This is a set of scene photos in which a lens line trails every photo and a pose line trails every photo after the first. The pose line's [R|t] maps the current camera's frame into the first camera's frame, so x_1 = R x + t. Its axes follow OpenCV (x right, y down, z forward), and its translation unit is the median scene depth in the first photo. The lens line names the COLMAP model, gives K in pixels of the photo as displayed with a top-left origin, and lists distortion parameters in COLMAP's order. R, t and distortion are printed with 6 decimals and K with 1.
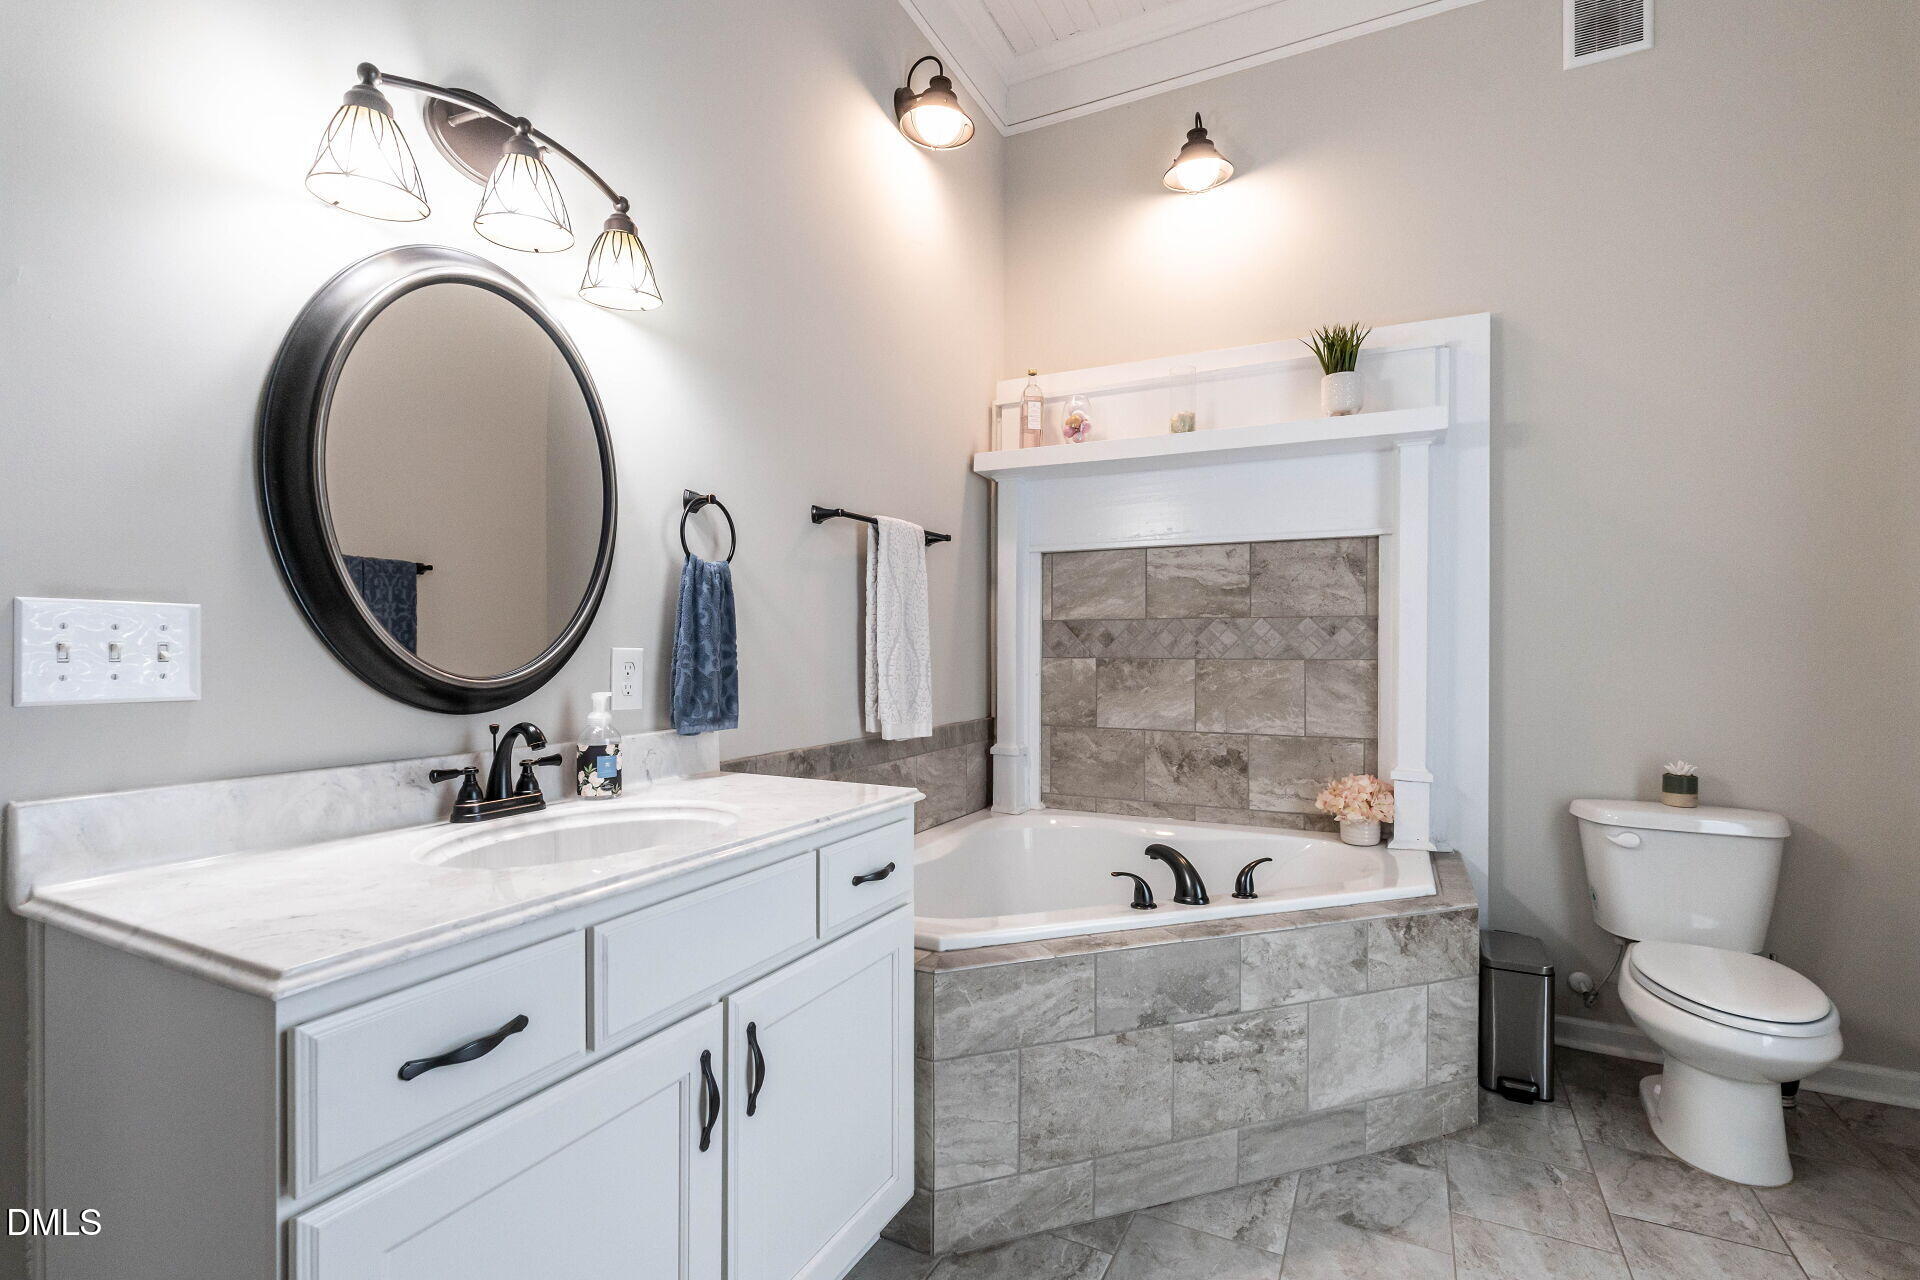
lens RADIAL K [[859.0, 0, 960.0], [0, 859.0, 640.0], [0, 0, 1]] dist [-0.000641, -0.000056]
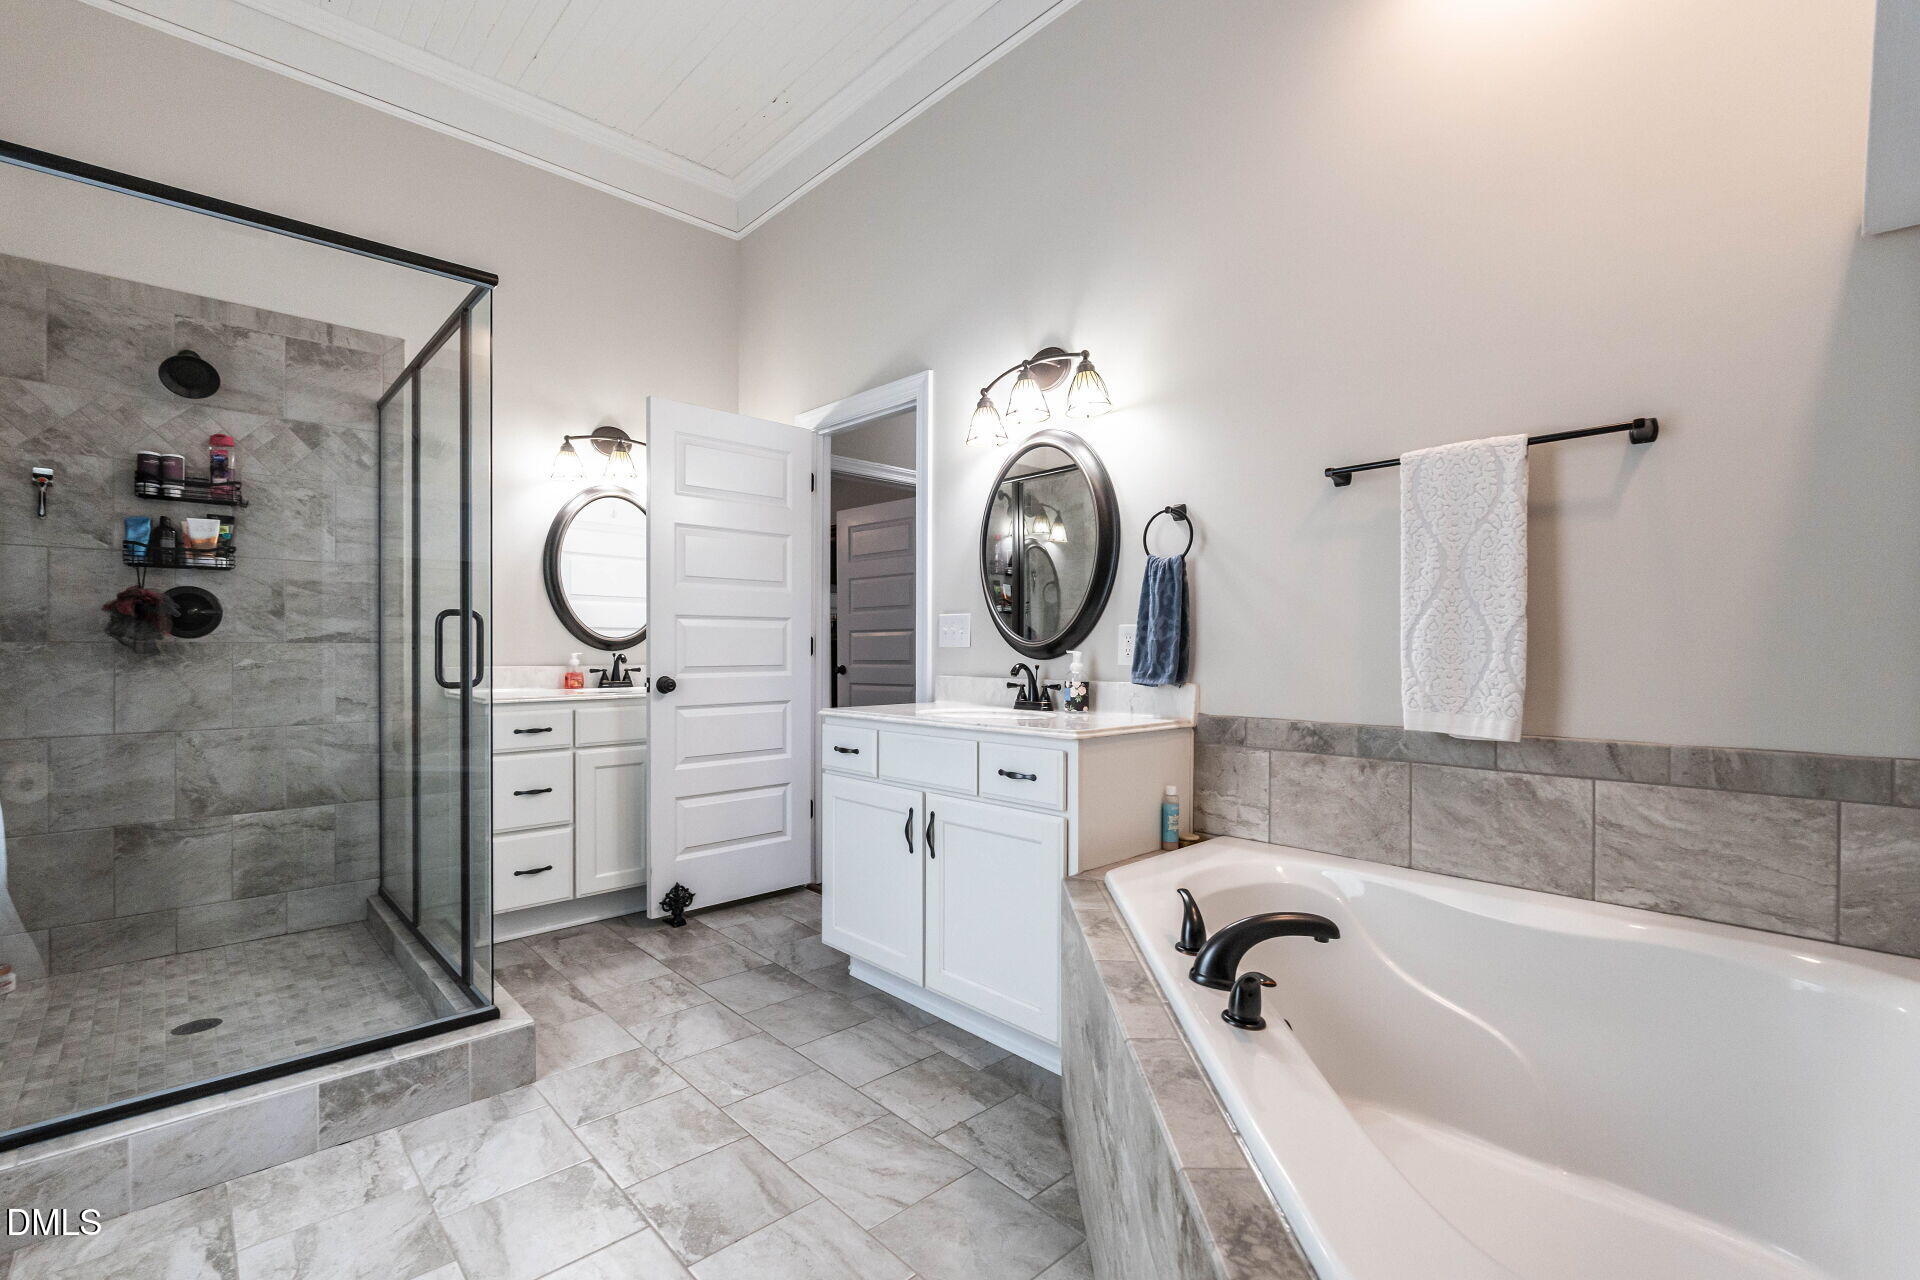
lens RADIAL K [[859.0, 0, 960.0], [0, 859.0, 640.0], [0, 0, 1]] dist [-0.000641, -0.000056]
pose [[-0.338642, -0.015597, -0.940786, 1.081585], [0.005566, 0.999812, -0.018579, 0.059495], [0.940899, -0.011528, -0.338492, 1.168075]]
